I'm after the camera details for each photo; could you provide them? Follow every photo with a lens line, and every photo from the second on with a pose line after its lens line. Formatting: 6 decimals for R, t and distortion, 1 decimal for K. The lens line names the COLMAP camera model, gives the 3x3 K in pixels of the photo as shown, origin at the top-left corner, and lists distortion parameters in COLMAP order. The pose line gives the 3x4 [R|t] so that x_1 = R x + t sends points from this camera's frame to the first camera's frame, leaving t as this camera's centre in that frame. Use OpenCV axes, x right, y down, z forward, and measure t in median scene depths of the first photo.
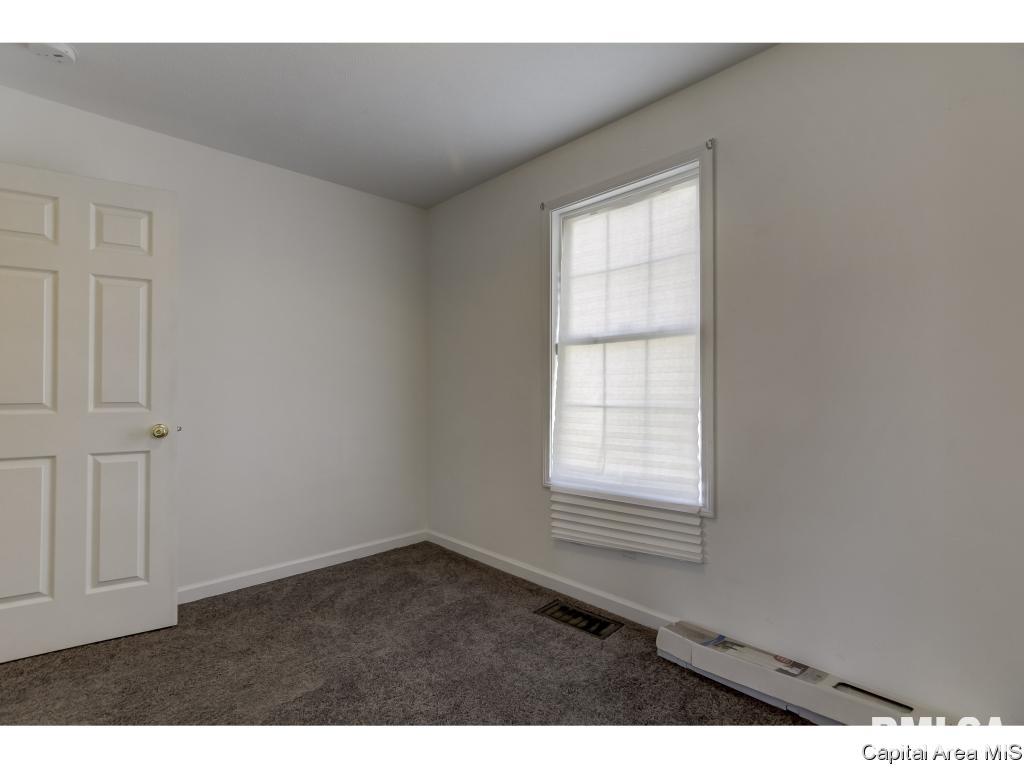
lens RADIAL K [[496.1, 0, 512.0], [0, 496.1, 384.0], [0, 0, 1]] dist [-0.004018, 0.007319]
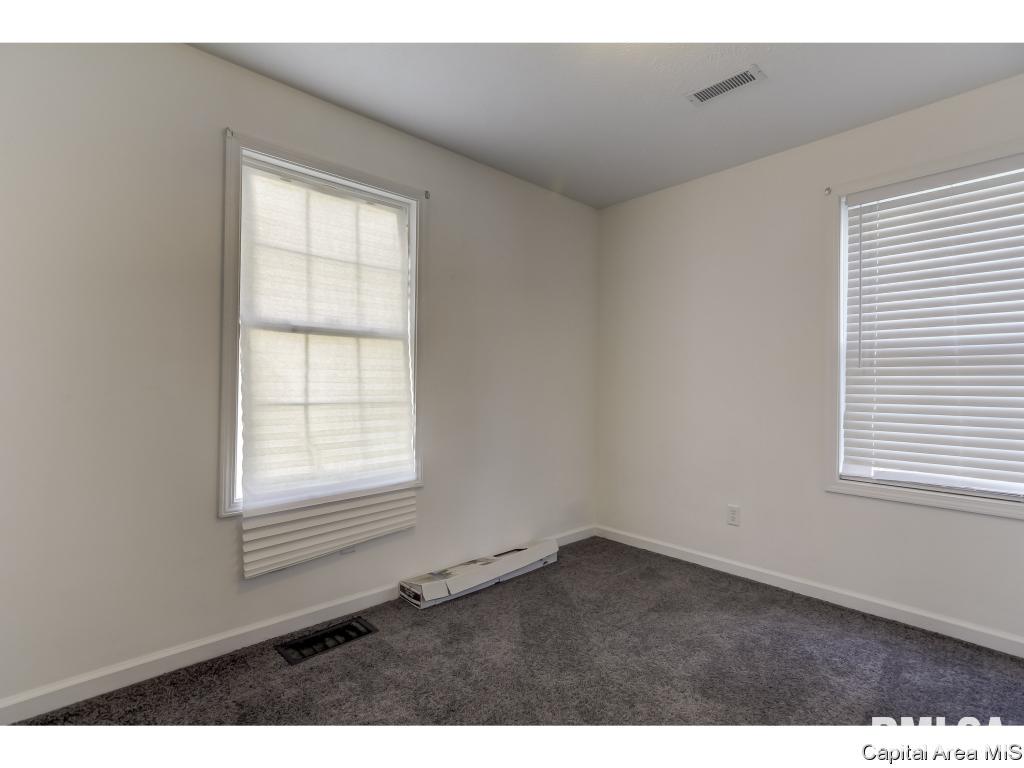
lens RADIAL K [[496.1, 0, 512.0], [0, 496.1, 384.0], [0, 0, 1]] dist [-0.004018, 0.007319]
pose [[0.015869, 0.011441, 0.999809, -0.762548], [-0.014170, 0.999837, -0.011217, 0.014871], [-0.999774, -0.013989, 0.016029, 0.655258]]
